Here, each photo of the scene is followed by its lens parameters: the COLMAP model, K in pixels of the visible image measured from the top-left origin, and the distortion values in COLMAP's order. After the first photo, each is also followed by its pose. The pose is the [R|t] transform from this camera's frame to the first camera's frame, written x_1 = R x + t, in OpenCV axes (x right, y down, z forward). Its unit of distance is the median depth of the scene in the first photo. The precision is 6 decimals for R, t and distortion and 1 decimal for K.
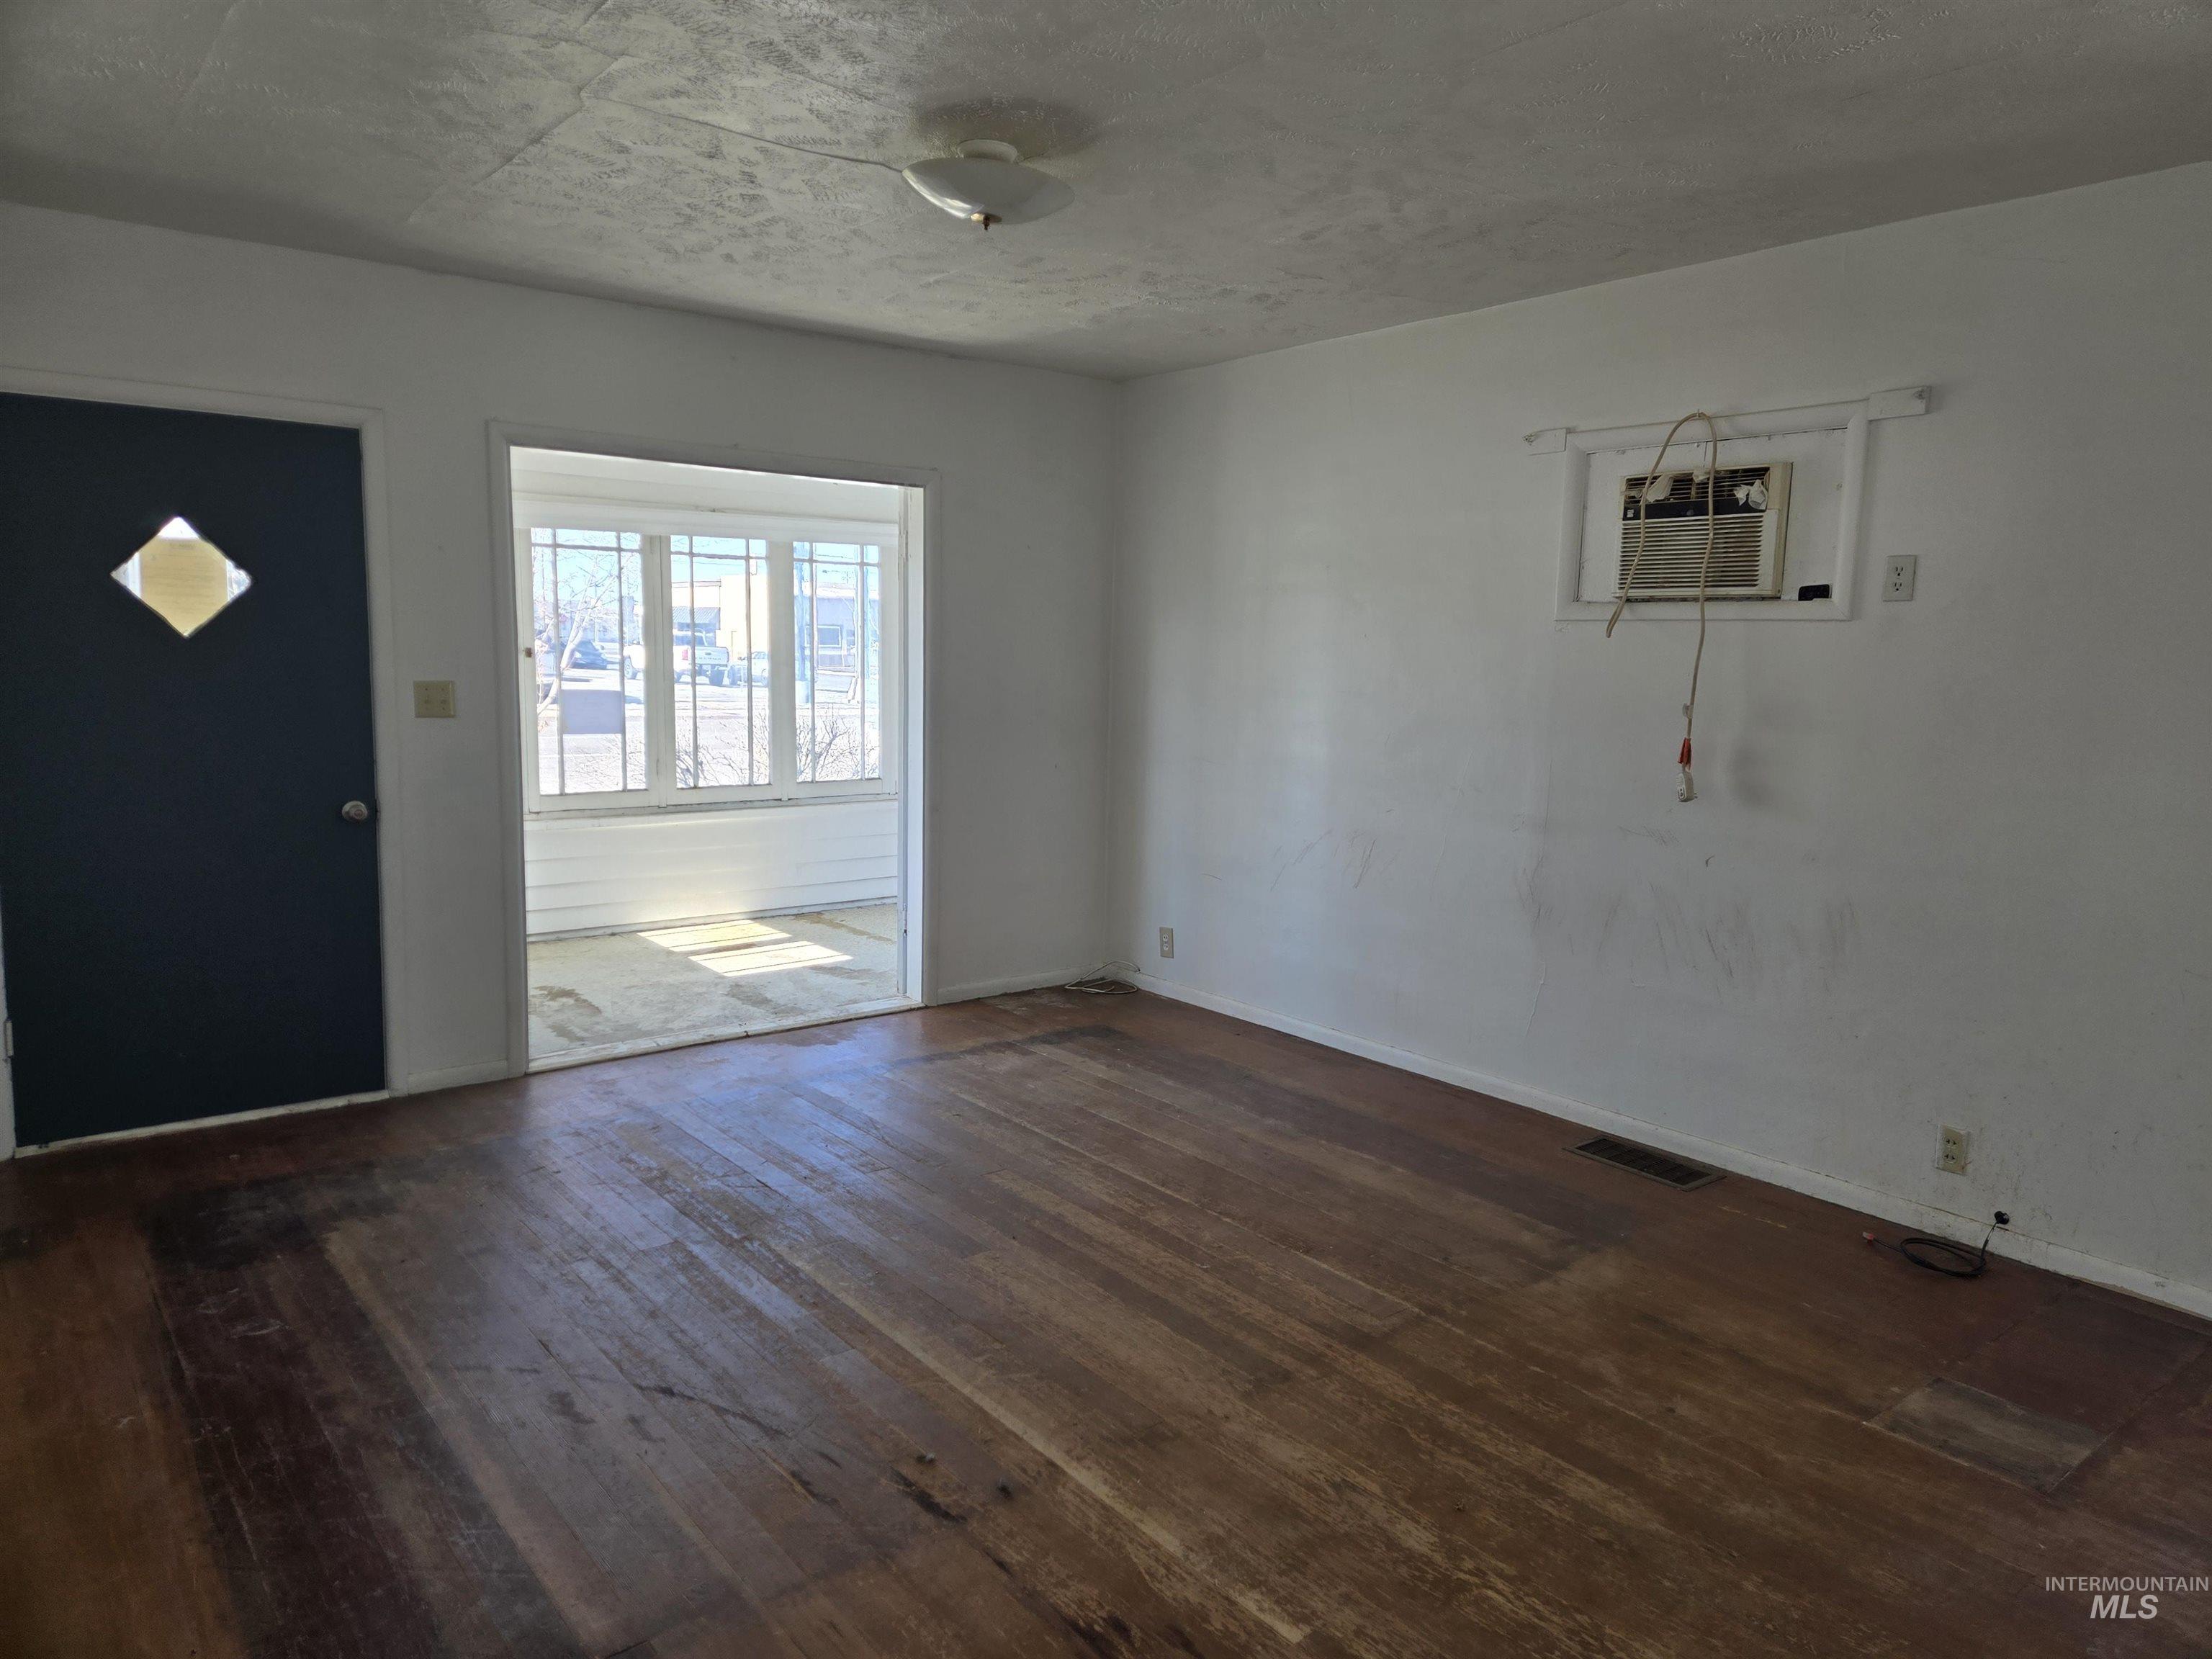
lens RADIAL K [[1467.7, 0, 1118.0], [0, 1467.7, 831.1], [0, 0, 1]] dist [0.086393, -0.079656]
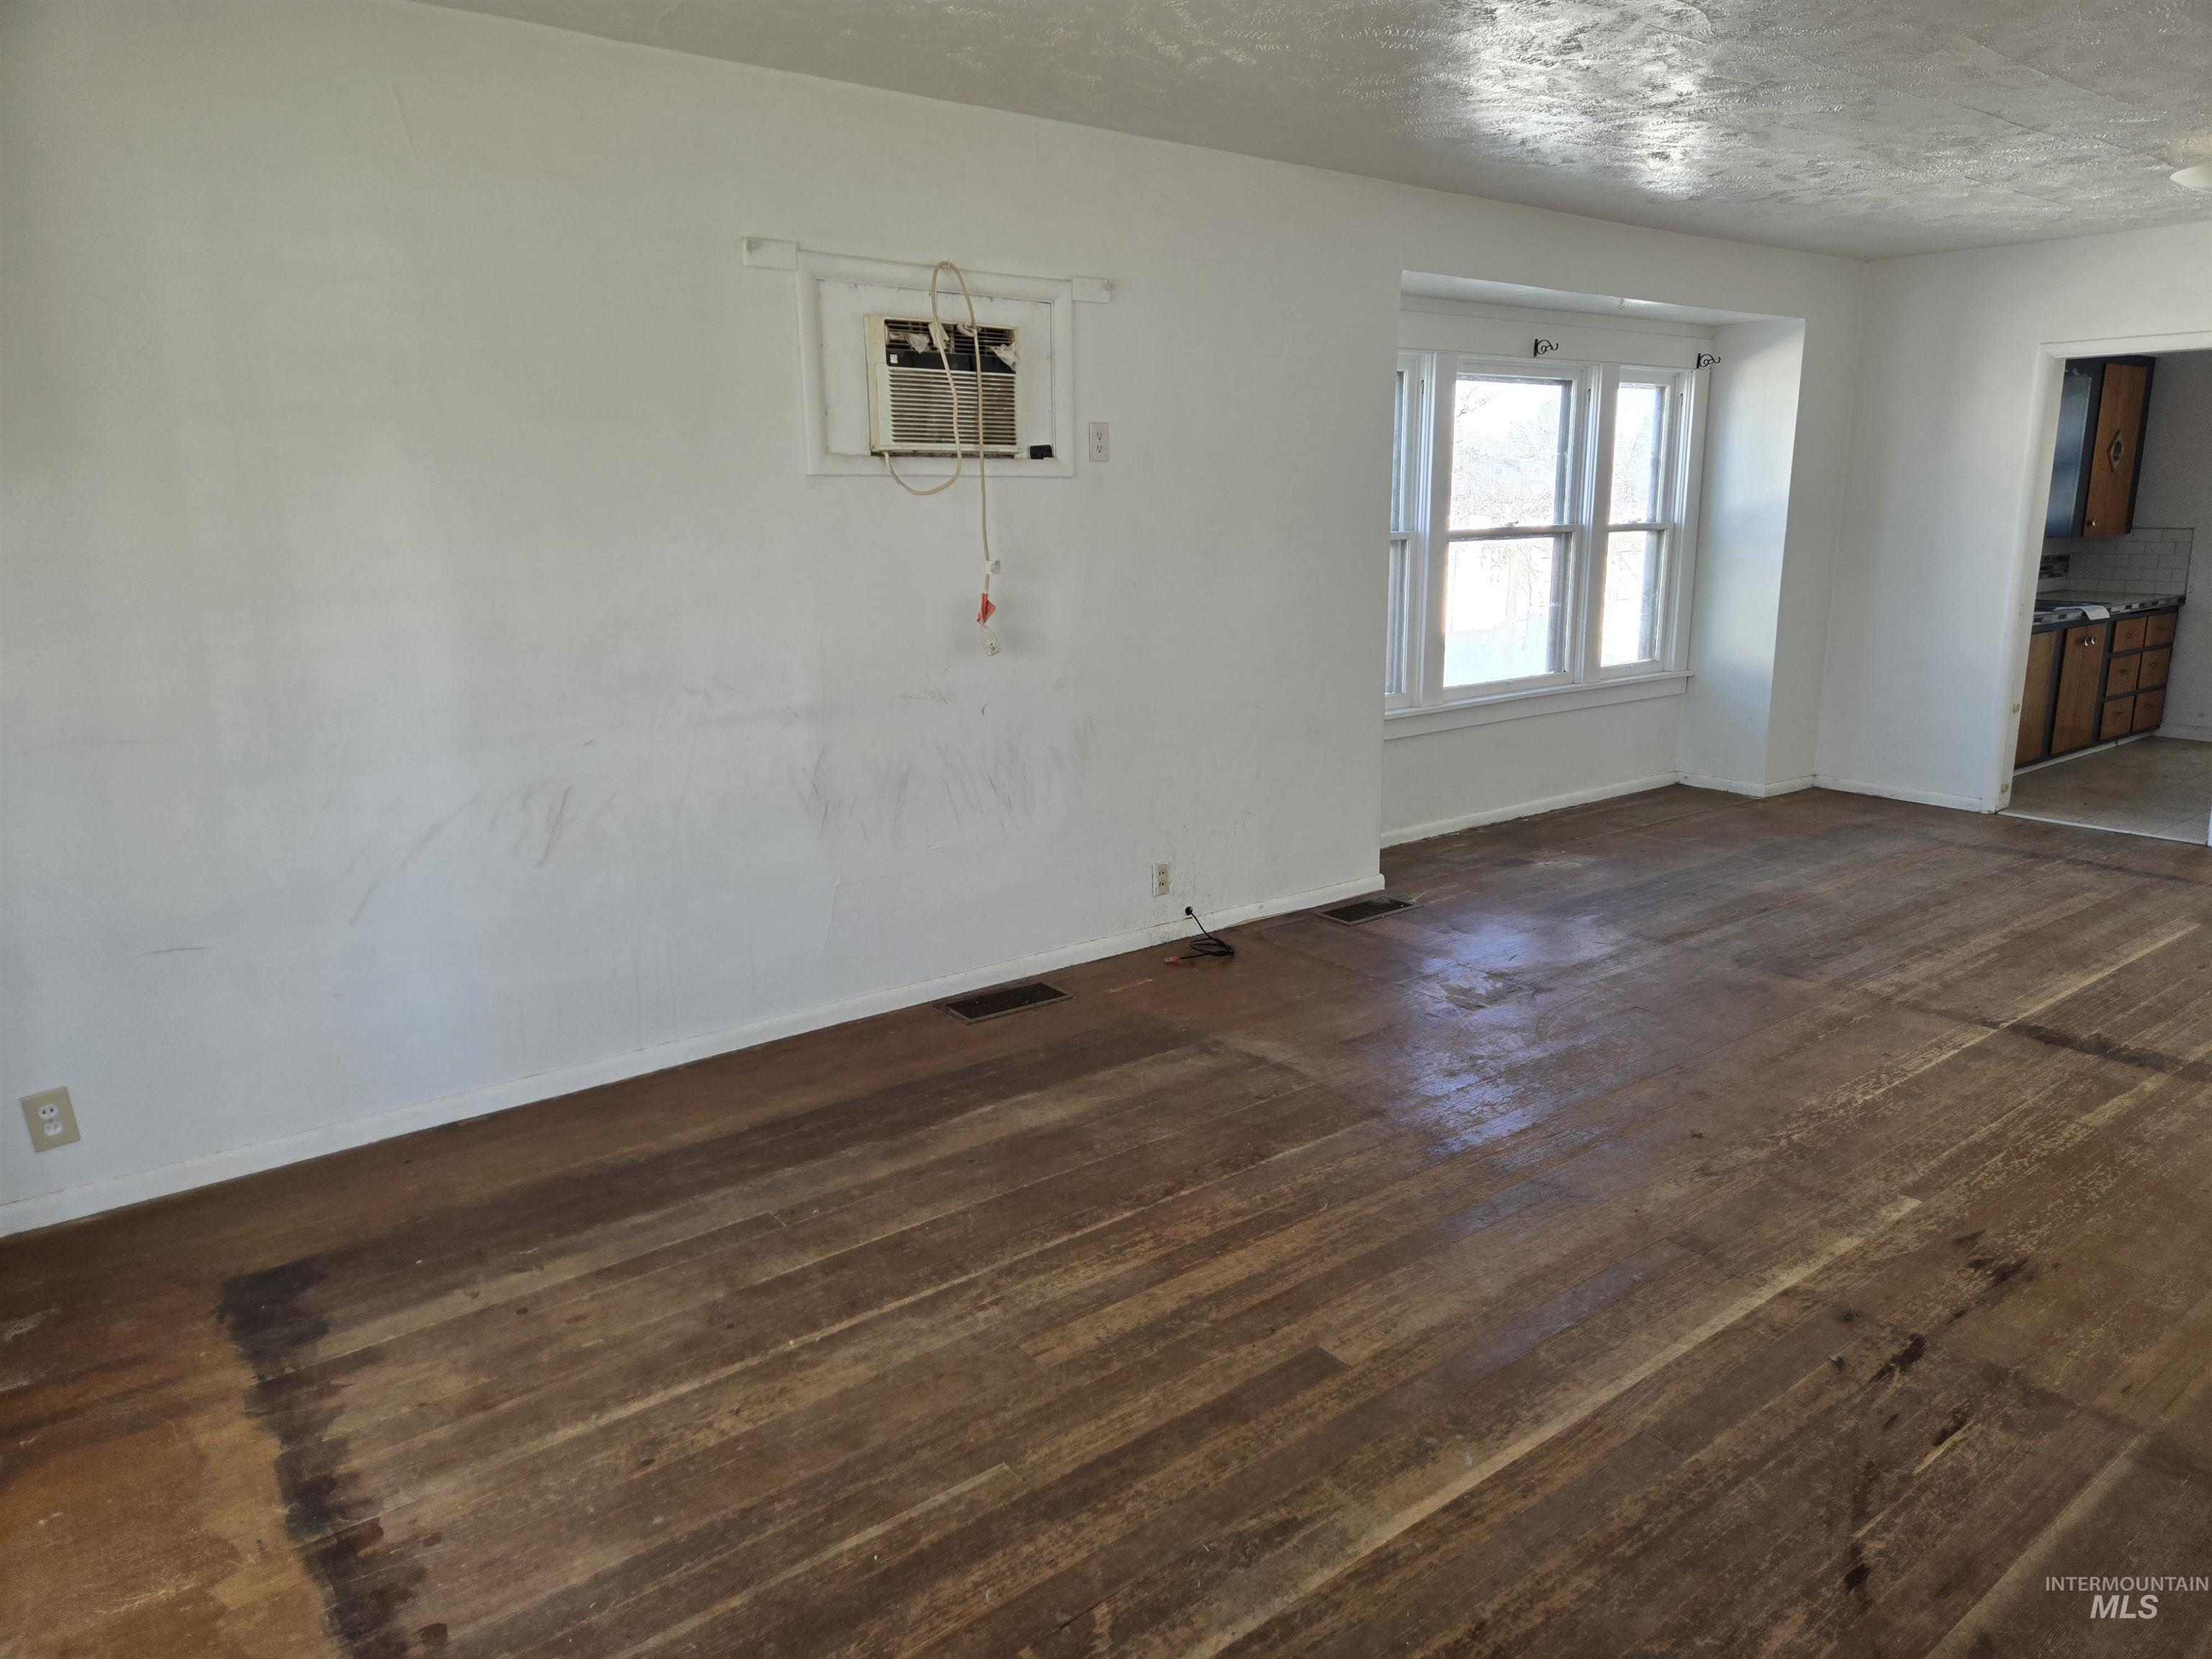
lens RADIAL K [[1475.6, 0, 1102.0], [0, 1475.6, 819.2], [0, 0, 1]] dist [0.083588, -0.072951]
pose [[0.007290, -0.234532, 0.972081, -0.683748], [0.136418, 0.963252, 0.231379, -0.145115], [-0.990625, 0.130923, 0.039016, 0.944961]]
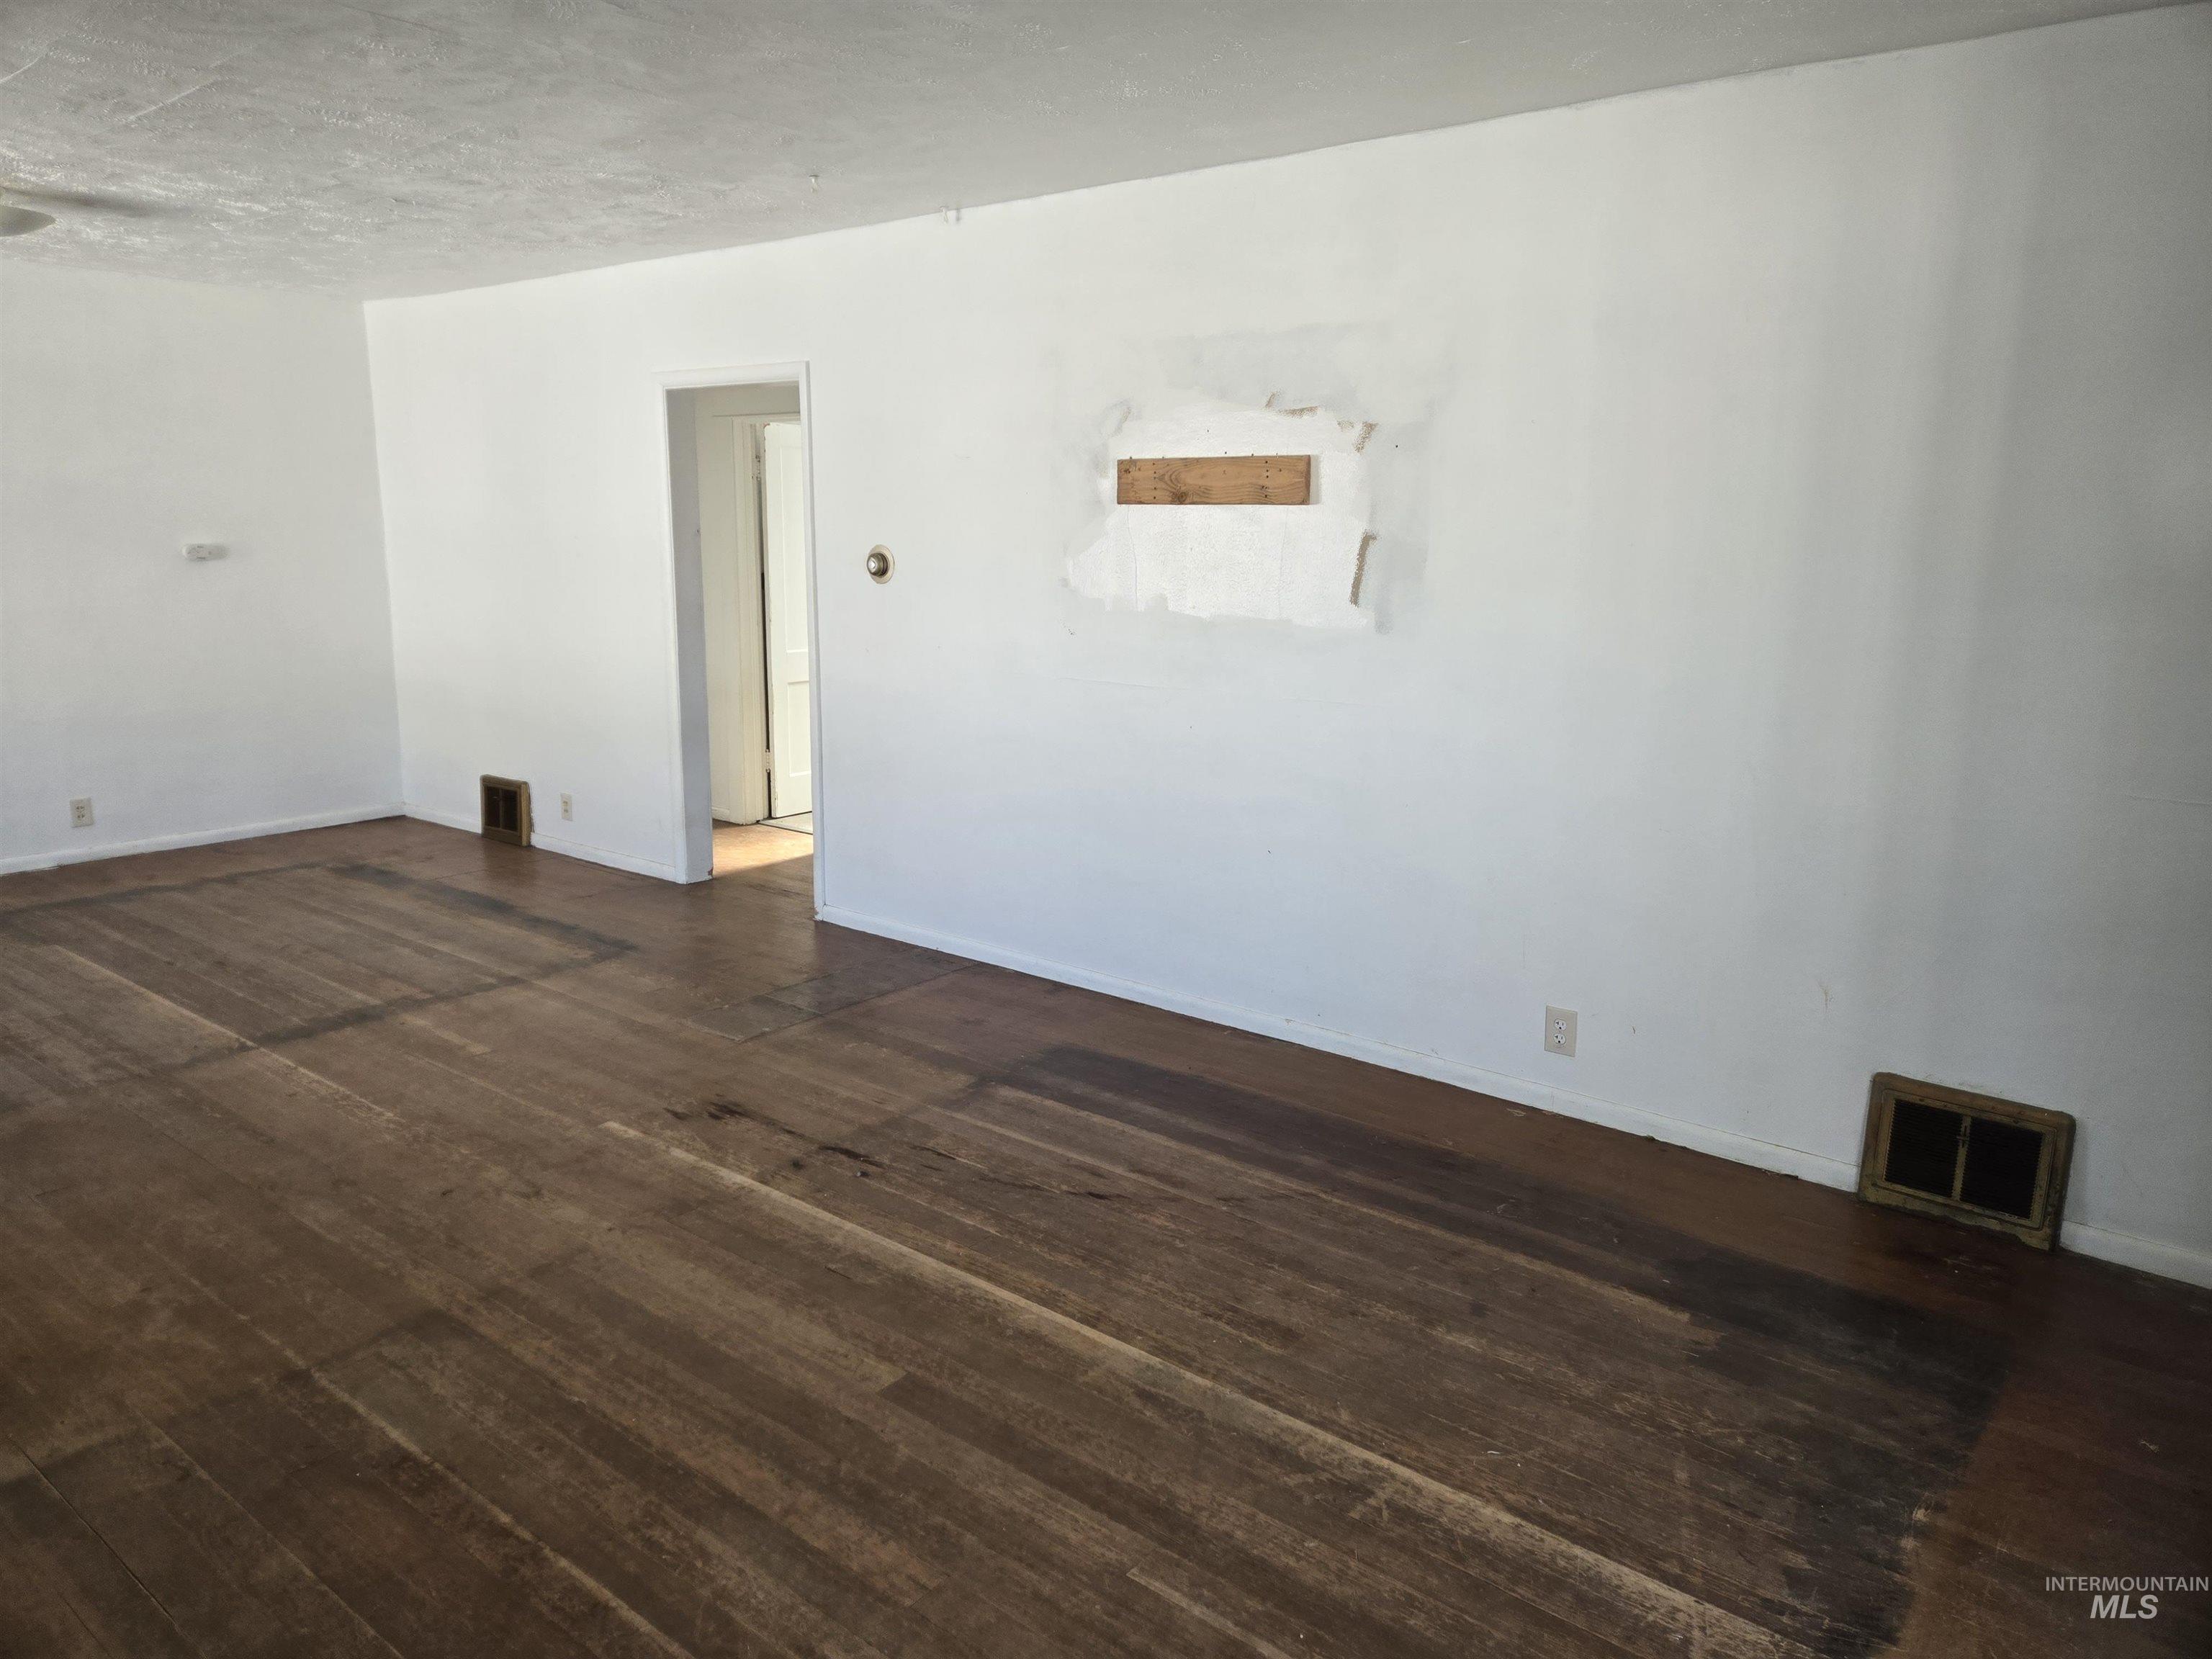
lens RADIAL K [[1460.1, 0, 1095.1], [0, 1460.1, 812.8], [0, 0, 1]] dist [0.076326, -0.058692]
pose [[-0.973581, 0.010842, -0.228084, -0.024592], [-0.062032, 0.948748, 0.309886, -0.207573], [0.219754, 0.315848, -0.923010, 1.464182]]
